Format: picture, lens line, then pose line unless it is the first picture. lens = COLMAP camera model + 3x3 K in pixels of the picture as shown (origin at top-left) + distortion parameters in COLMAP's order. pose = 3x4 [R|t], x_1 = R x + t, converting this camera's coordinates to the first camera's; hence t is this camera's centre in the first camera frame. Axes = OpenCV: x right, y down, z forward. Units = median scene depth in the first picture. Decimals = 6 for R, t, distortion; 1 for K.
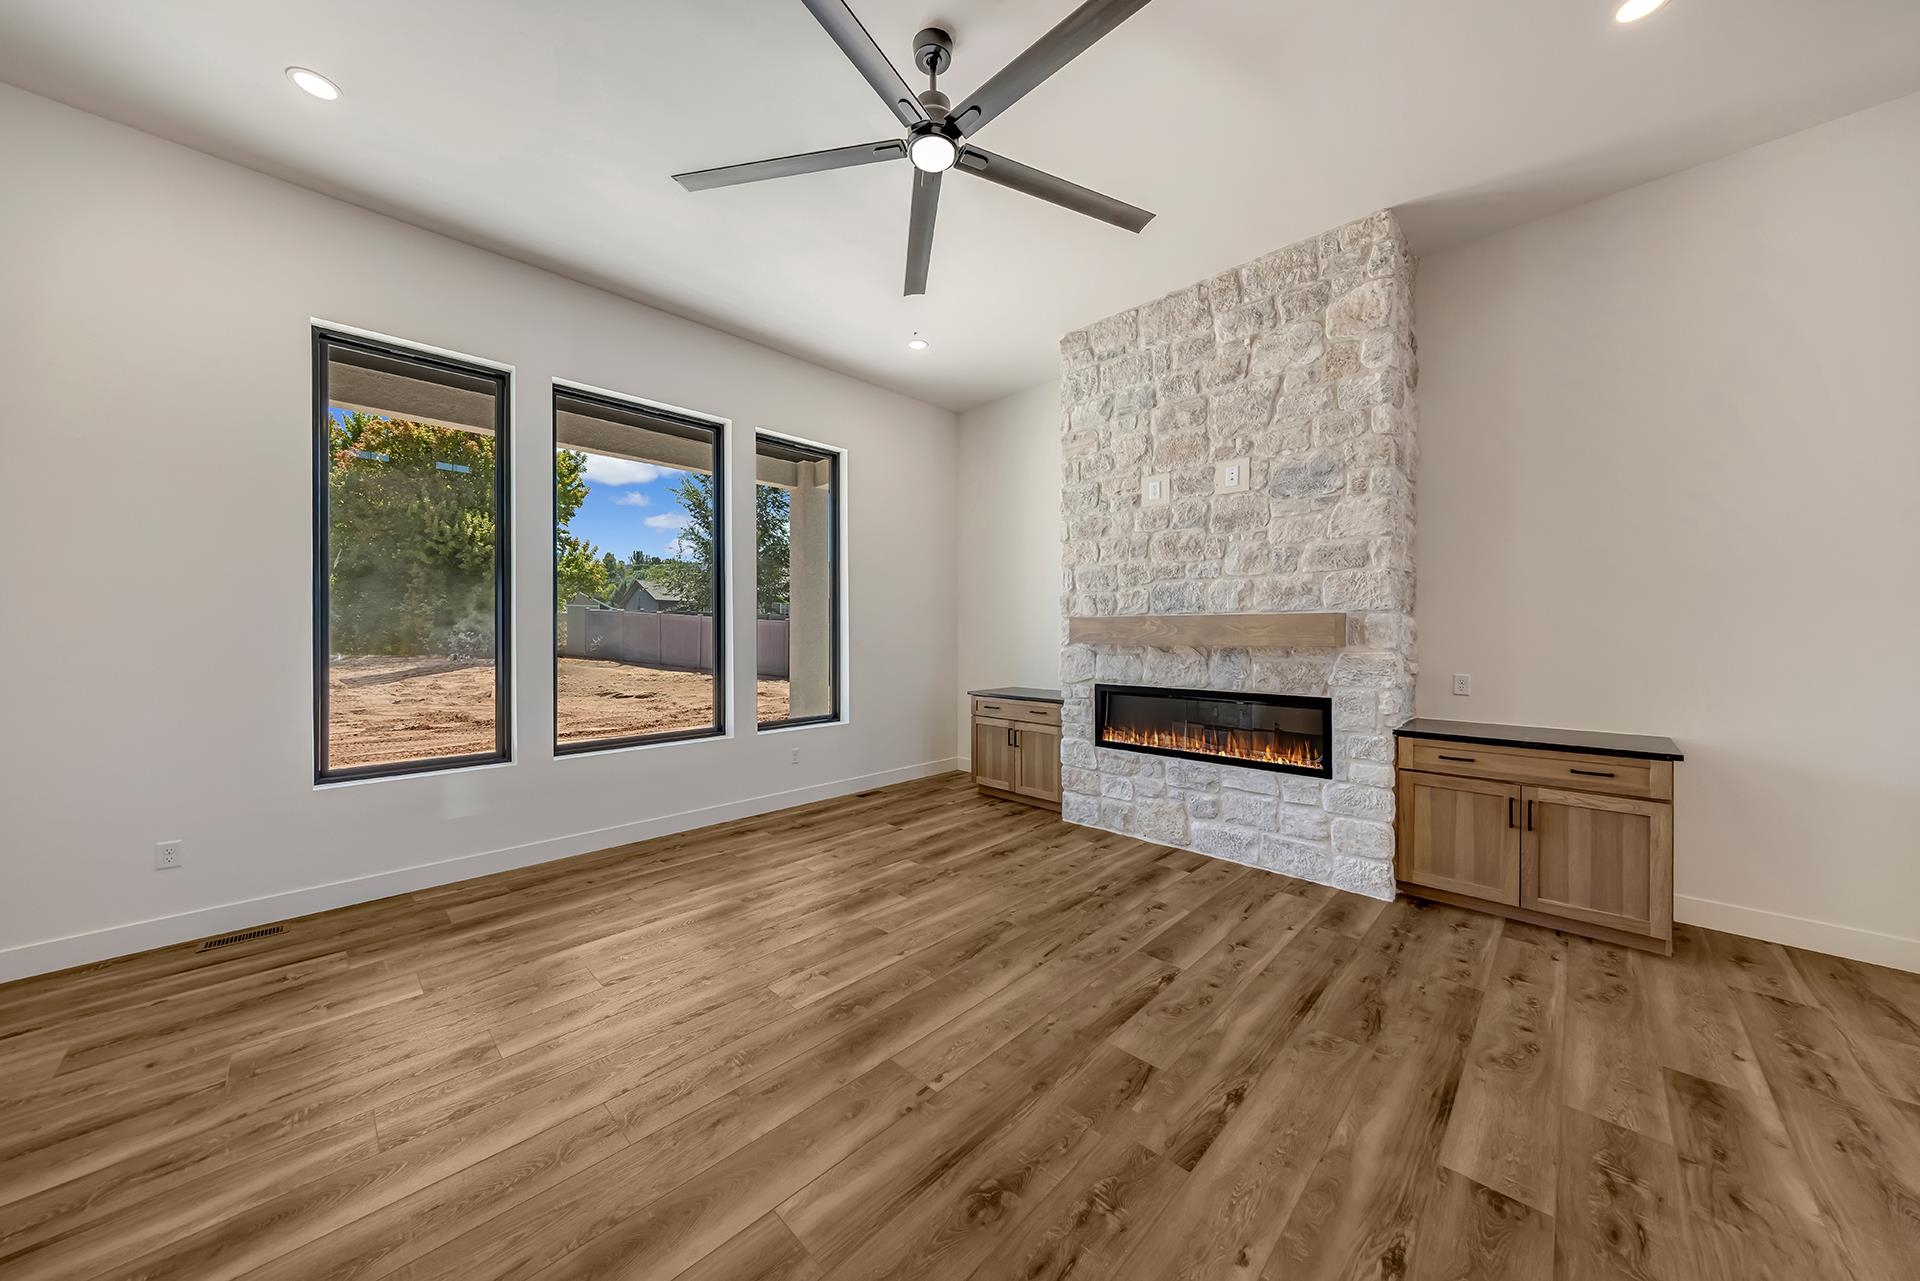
lens RADIAL K [[655.4, 0, 960.0], [0, 655.4, 640.5], [0, 0, 1]] dist [-0.006037, 0.000182]
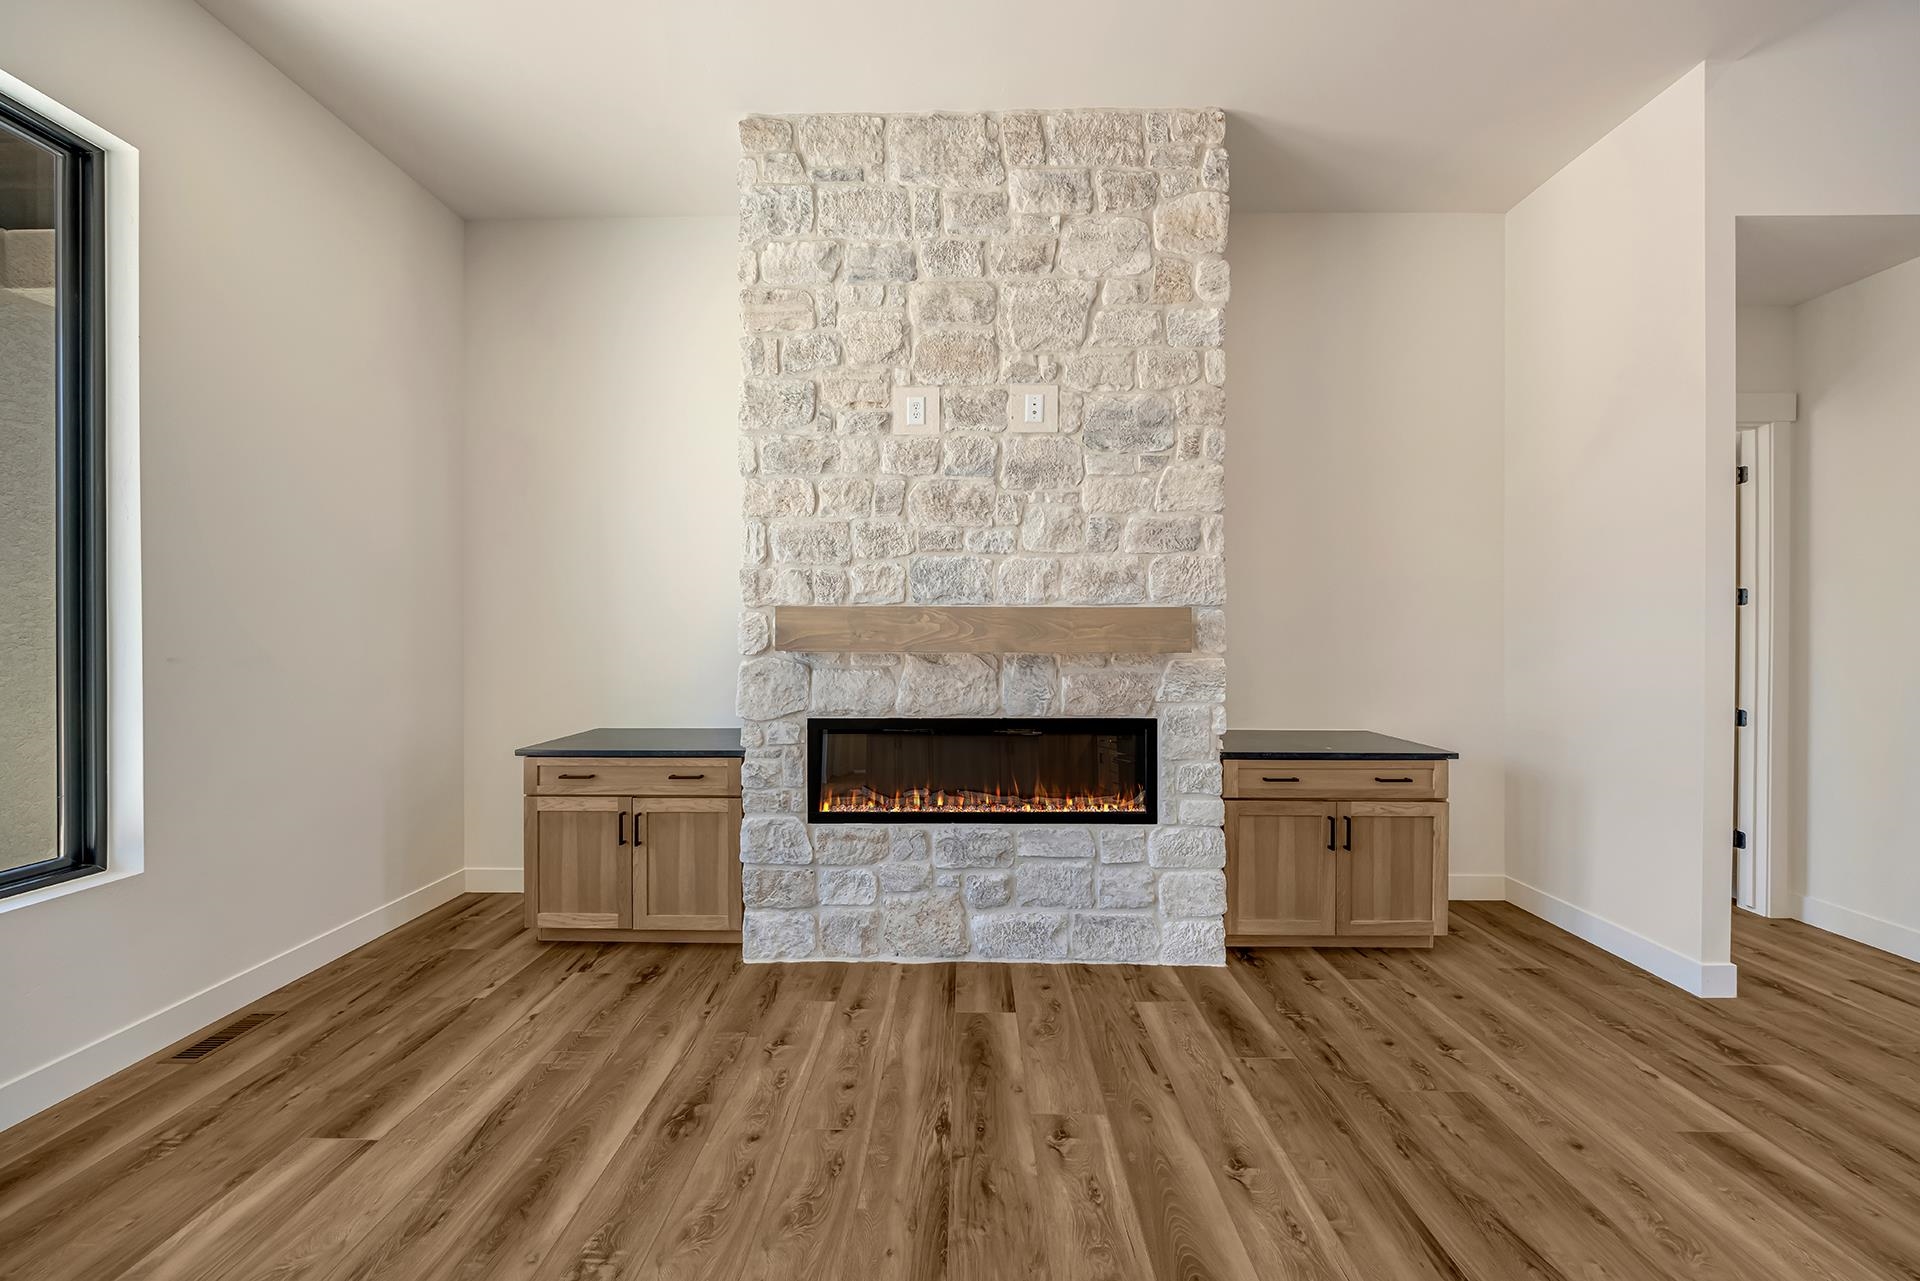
lens RADIAL K [[638.4, 0, 960.0], [0, 638.4, 635.9], [0, 0, 1]] dist [0.001163, -0.003157]
pose [[0.726242, -0.001861, 0.687436, -0.108251], [0.007246, 0.999962, -0.004948, -0.006676], [-0.687401, 0.008575, 0.726228, 0.567702]]
